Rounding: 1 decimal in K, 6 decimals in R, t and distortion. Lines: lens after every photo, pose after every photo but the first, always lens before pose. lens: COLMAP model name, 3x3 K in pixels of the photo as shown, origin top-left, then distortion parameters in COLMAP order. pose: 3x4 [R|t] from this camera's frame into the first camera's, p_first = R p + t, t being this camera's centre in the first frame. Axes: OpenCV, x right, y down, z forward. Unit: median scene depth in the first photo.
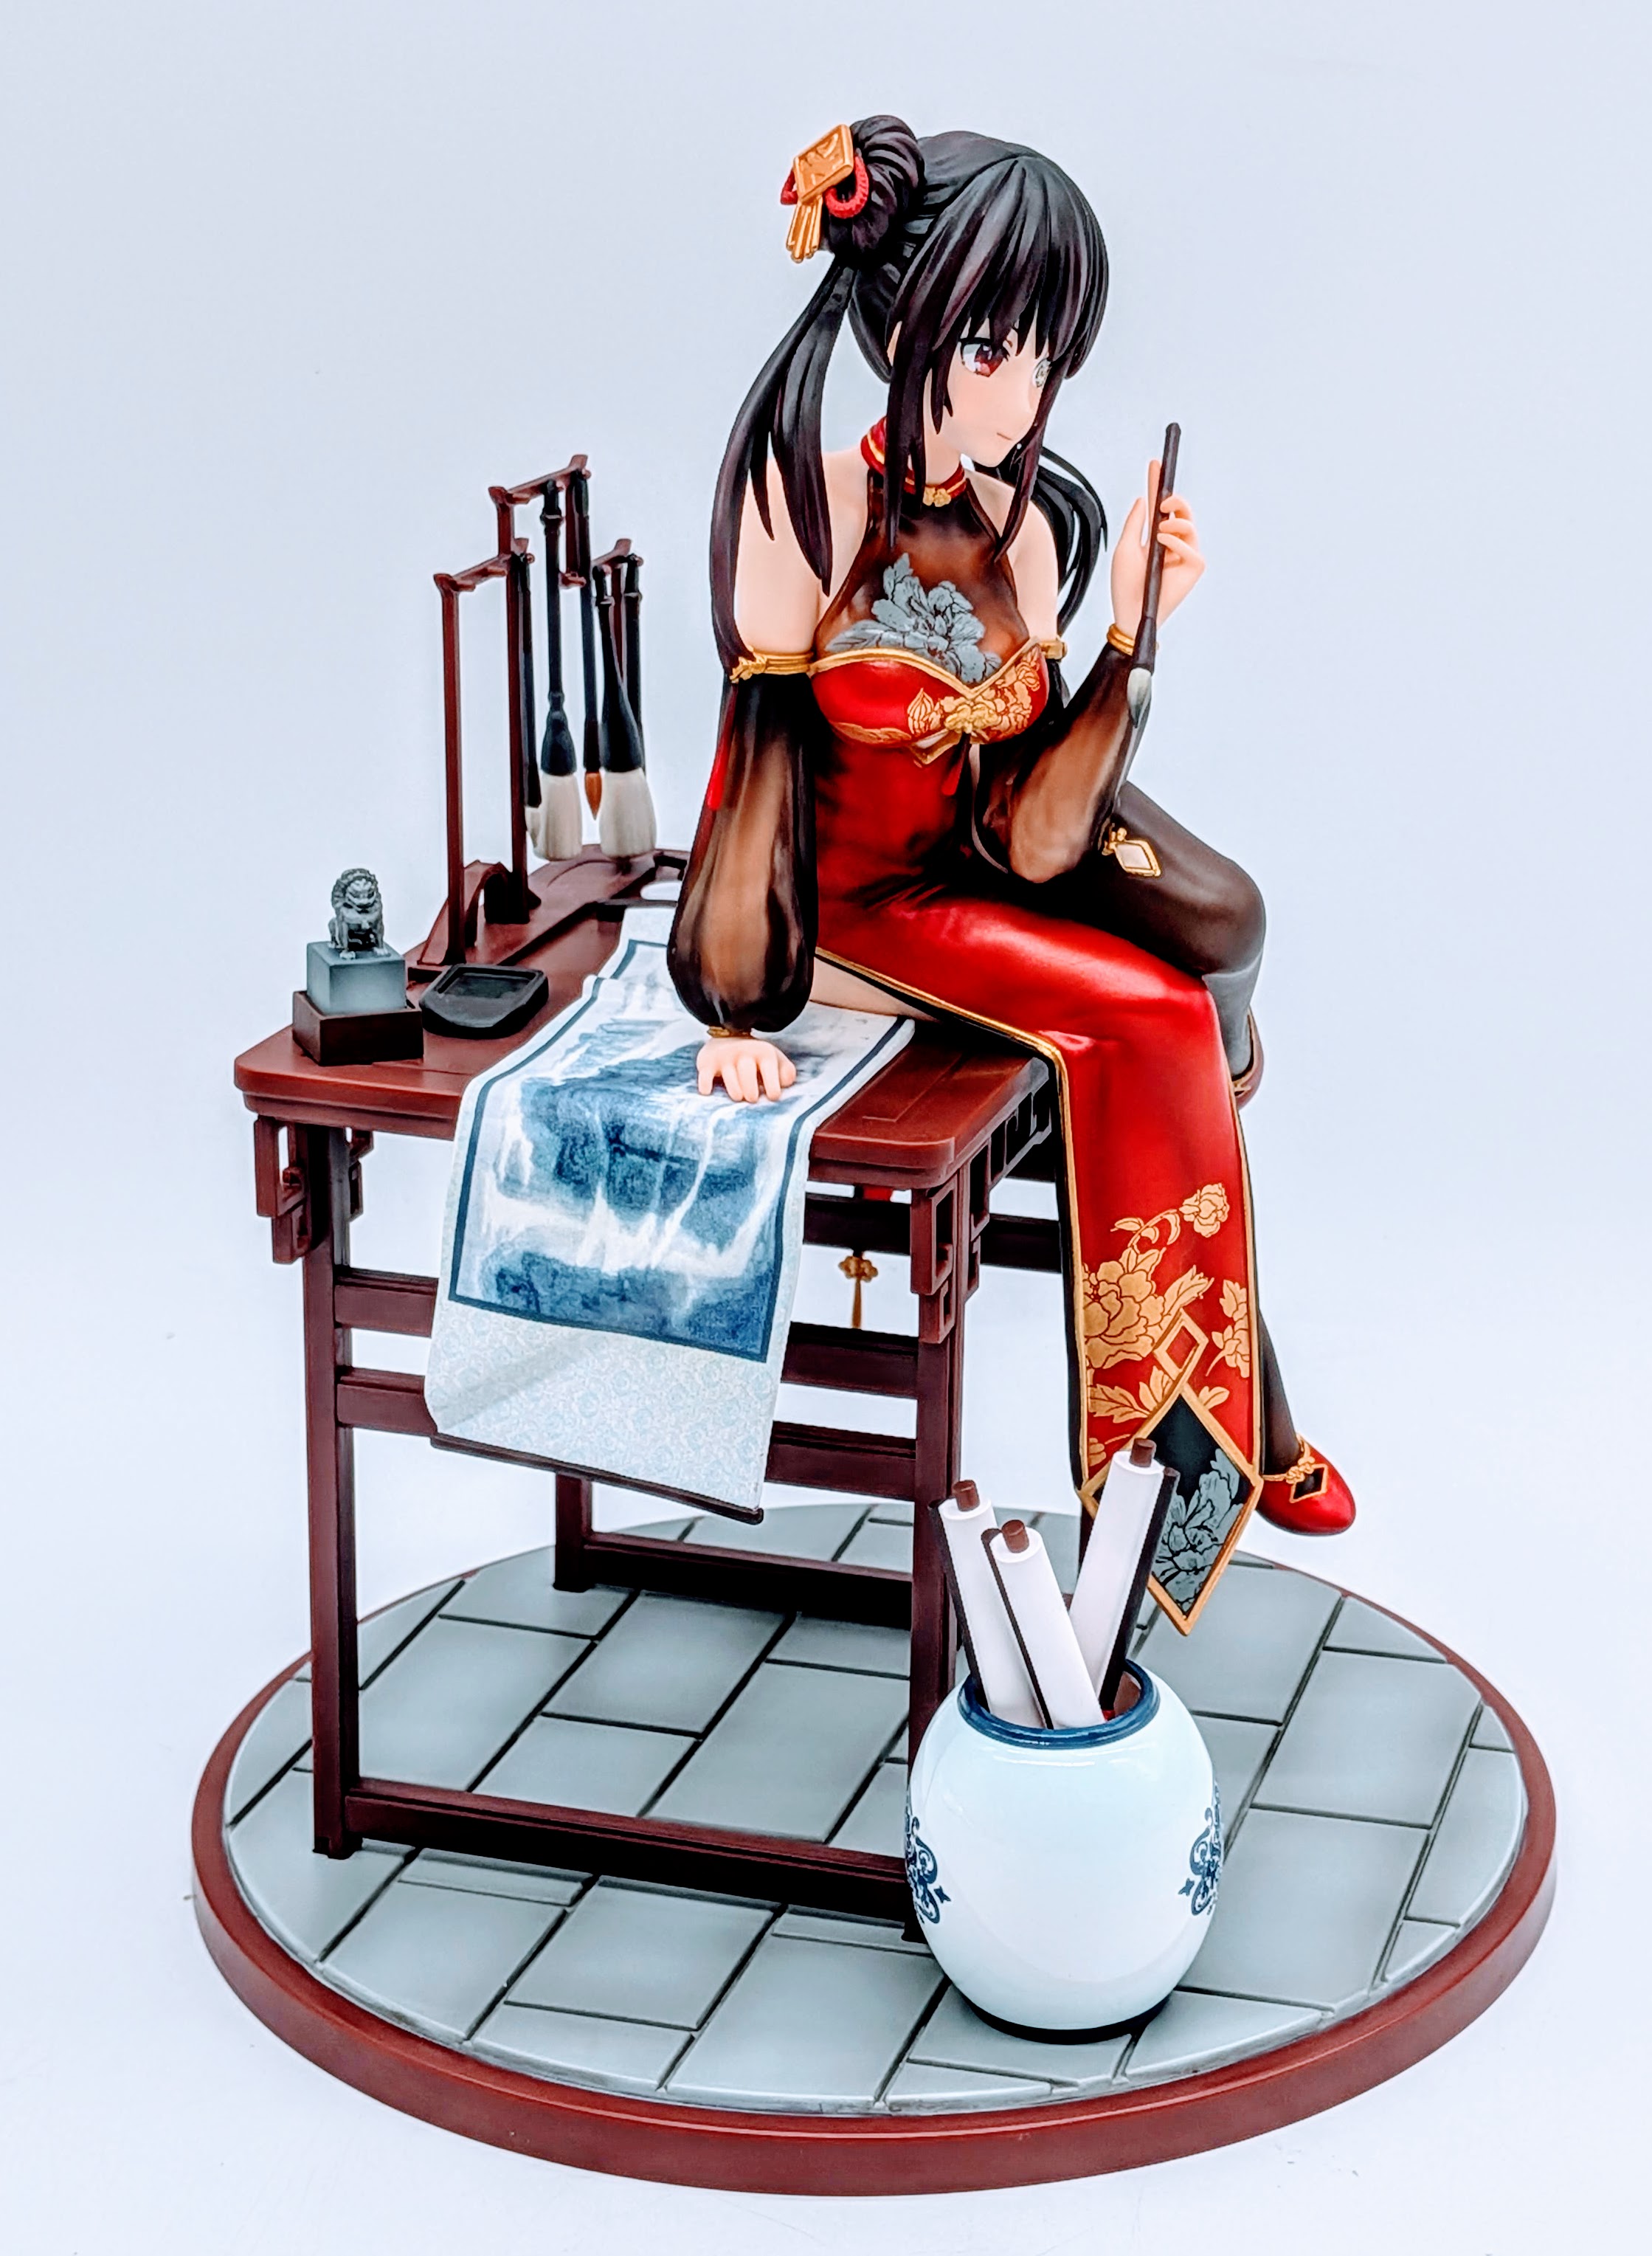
lens RADIAL K [[4268.6, 0, 1053.0], [0, 4268.6, 1162.3], [0, 0, 1]] dist [0.065098, -0.027292]
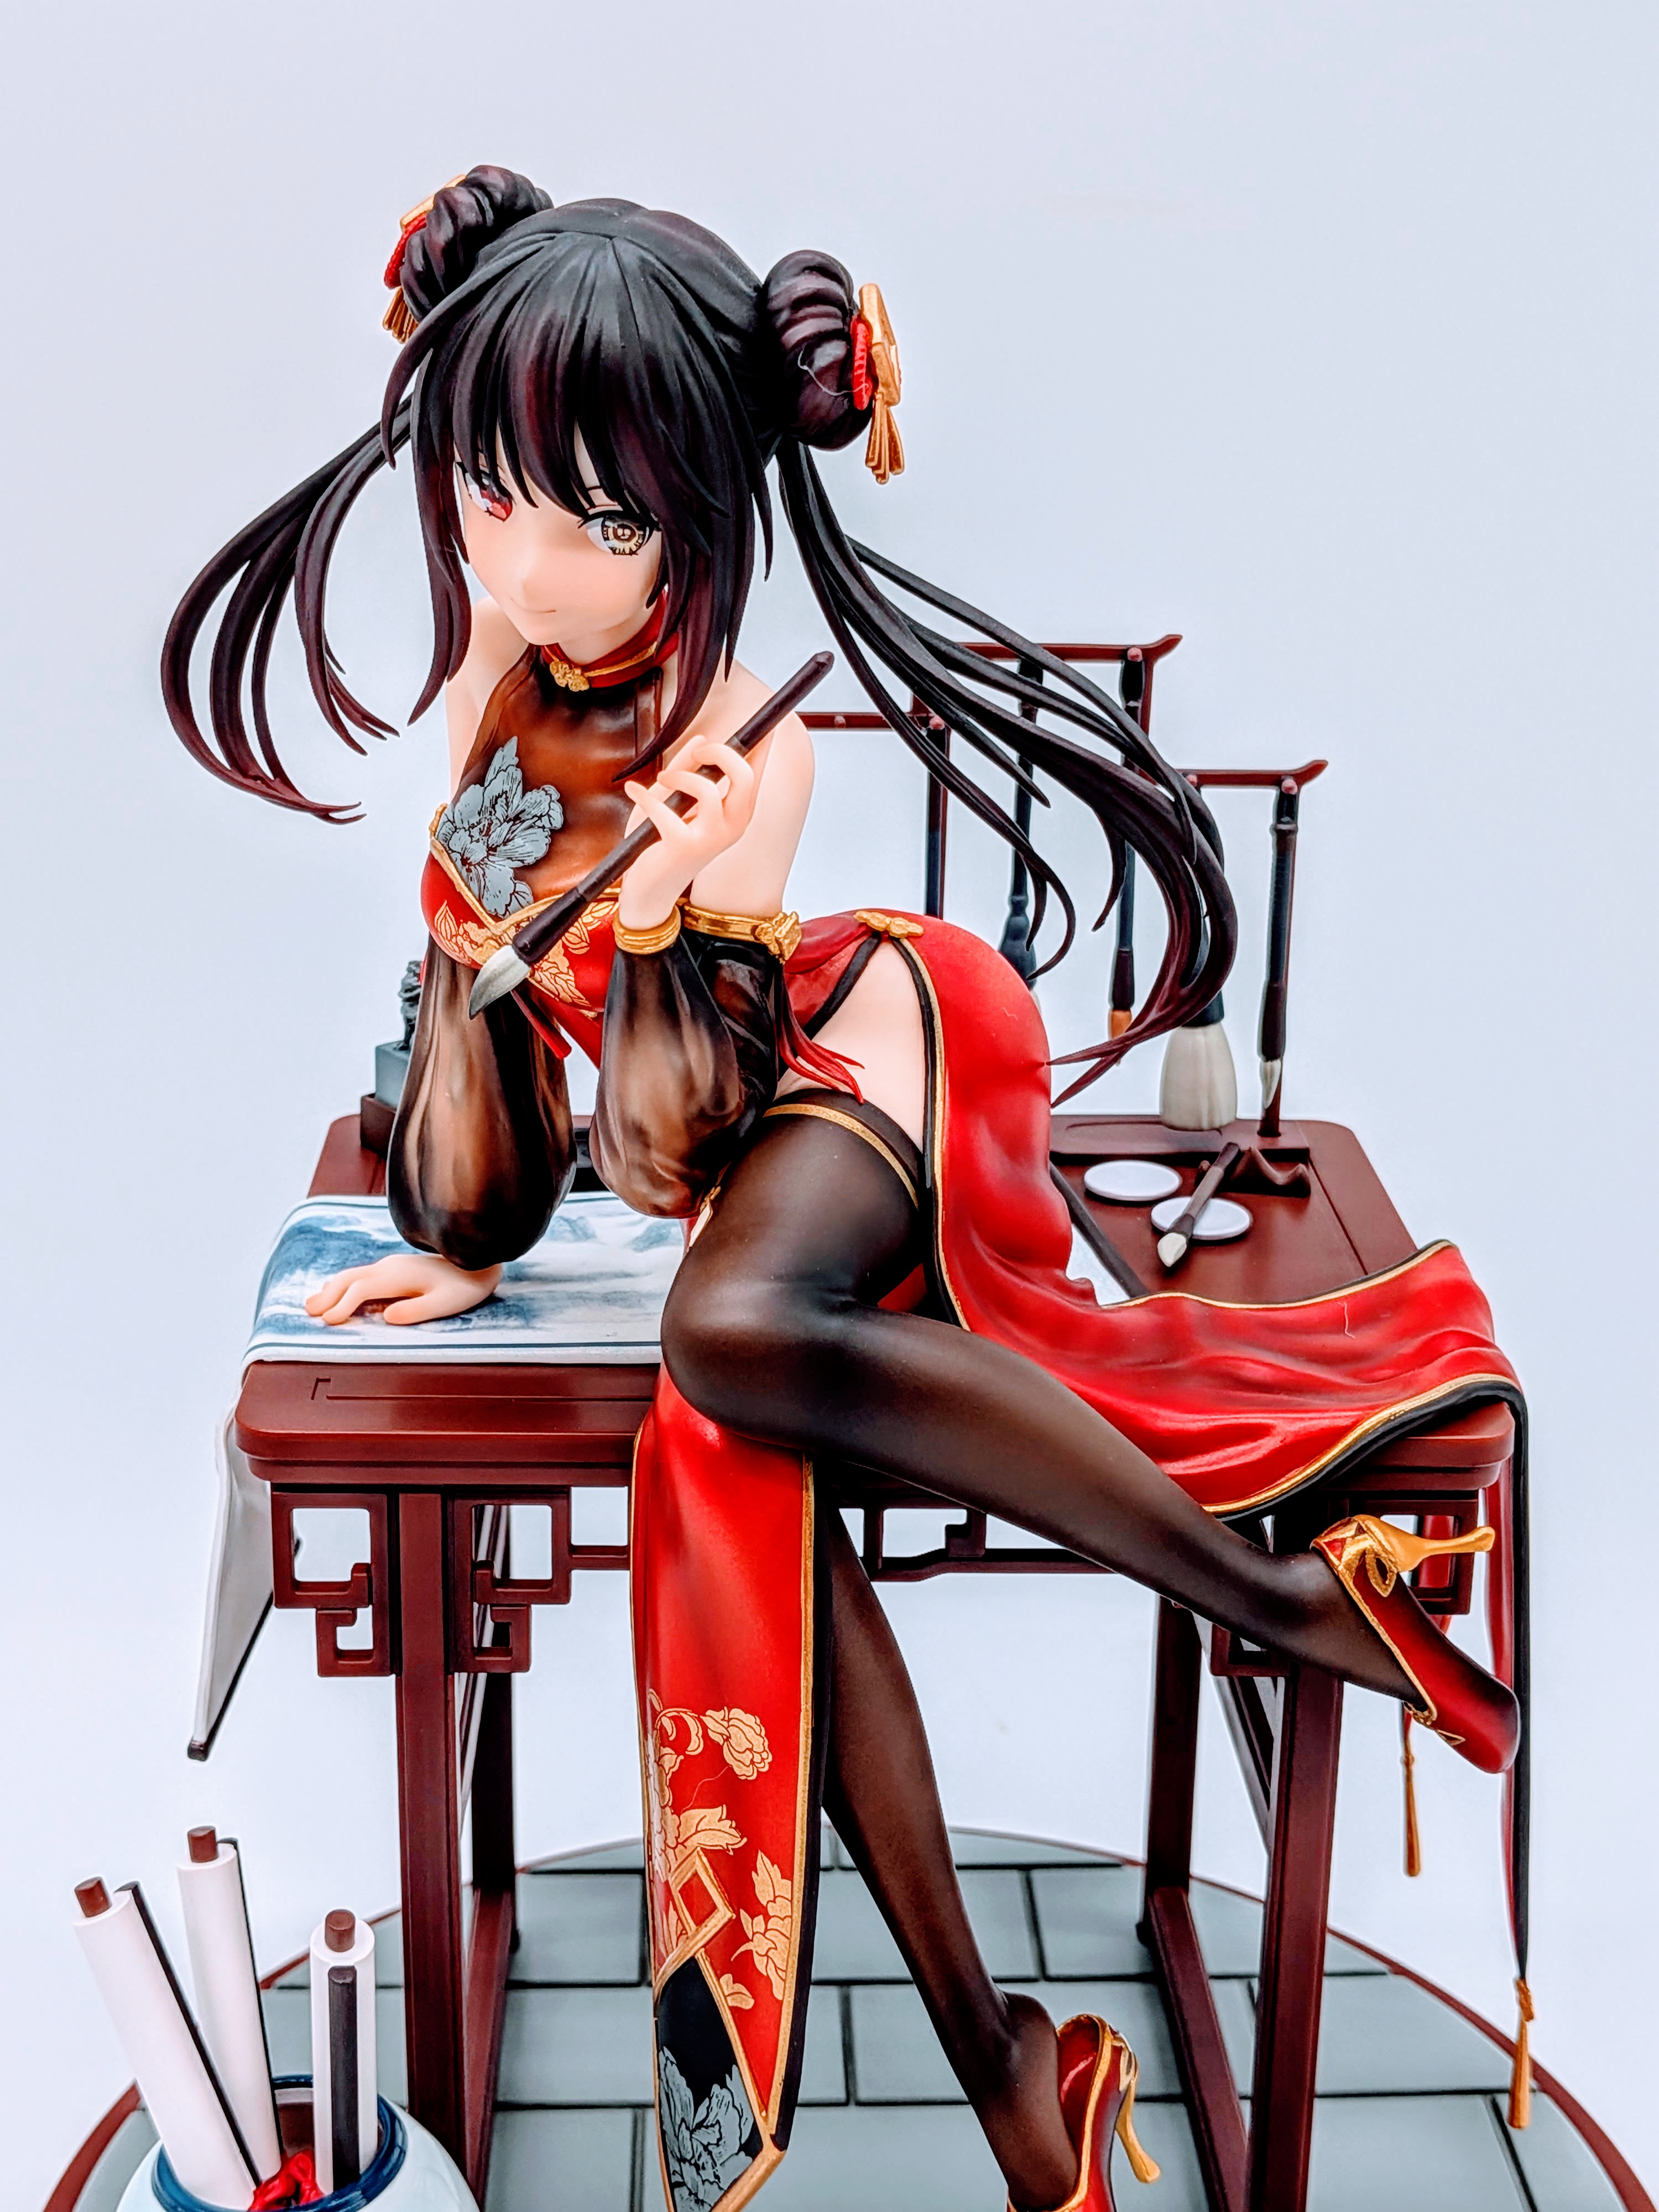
lens RADIAL K [[3233.2, 0, 796.5], [0, 3233.2, 1107.5], [0, 0, 1]] dist [0.094330, -0.286253]
pose [[0.274638, 0.290950, -0.916473, 0.527413], [-0.305773, 0.930073, 0.203637, -0.209818], [0.911634, 0.224306, 0.344398, 0.834447]]
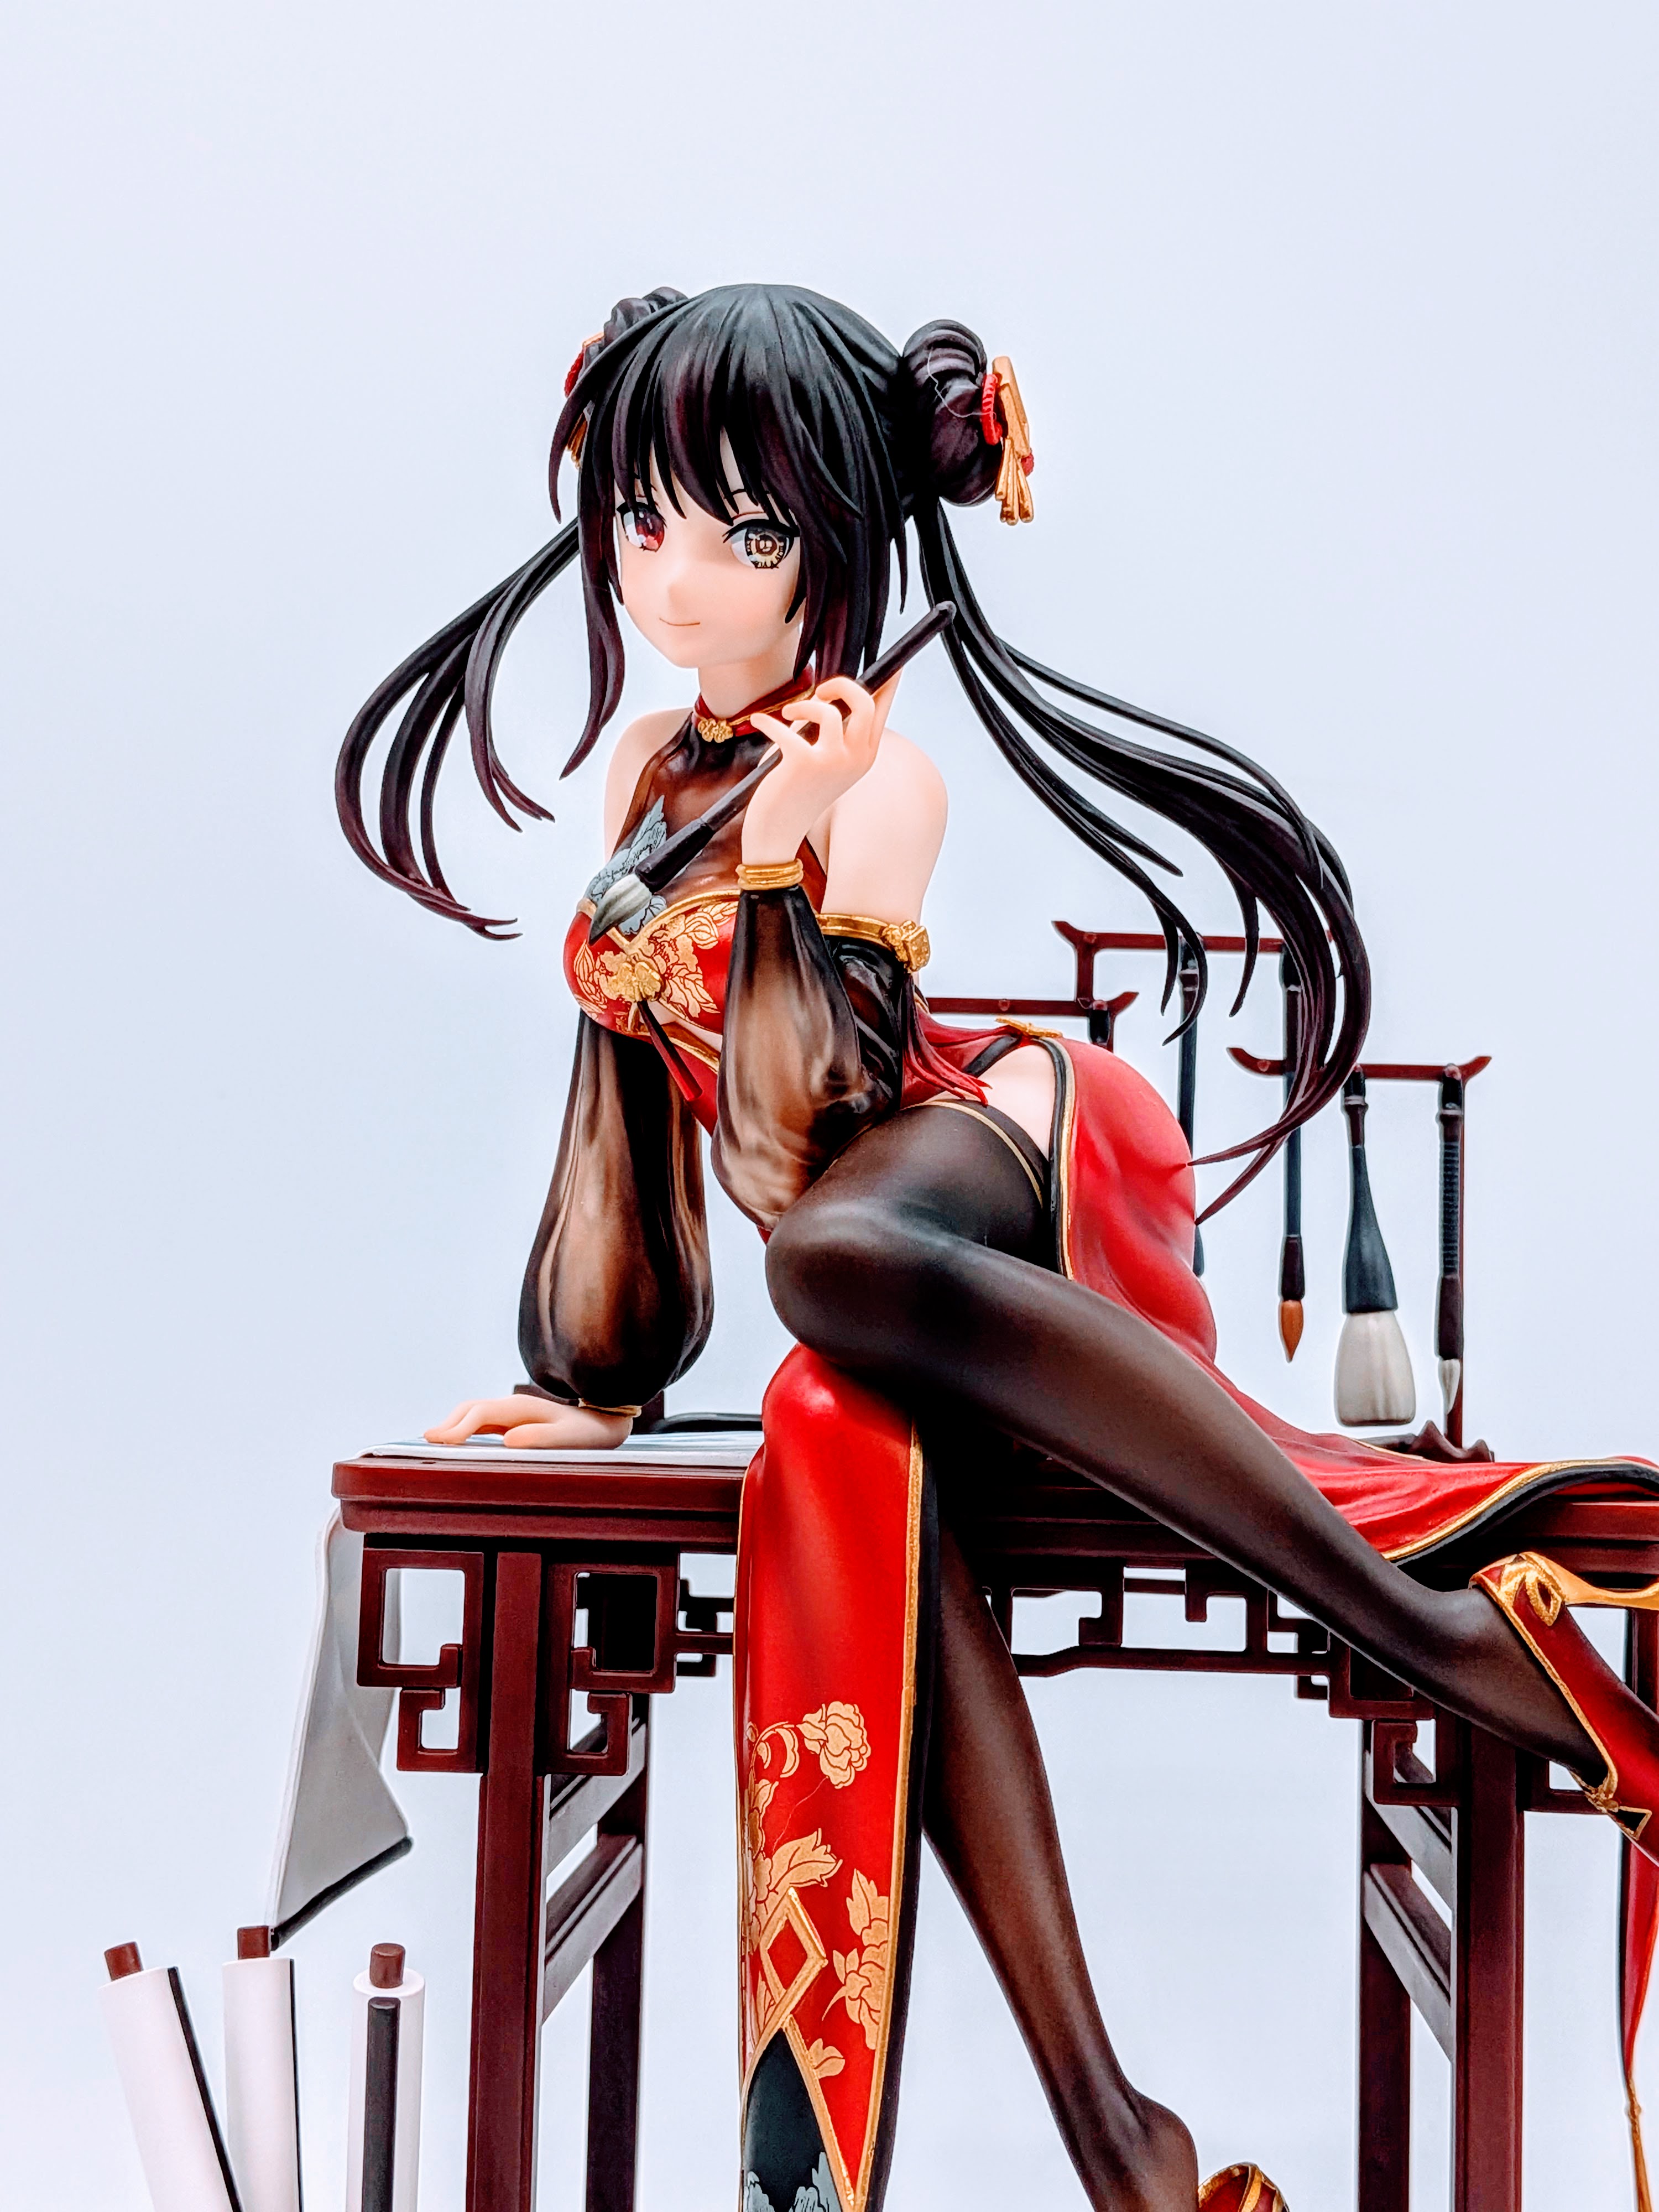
lens RADIAL K [[3258.9, 0, 877.3], [0, 3258.9, 1110.1], [0, 0, 1]] dist [0.078185, -0.023635]
pose [[0.207354, -0.091864, -0.973943, 0.555805], [-0.324338, 0.932815, -0.157036, -0.002688], [0.922935, 0.348449, 0.163628, 0.930836]]
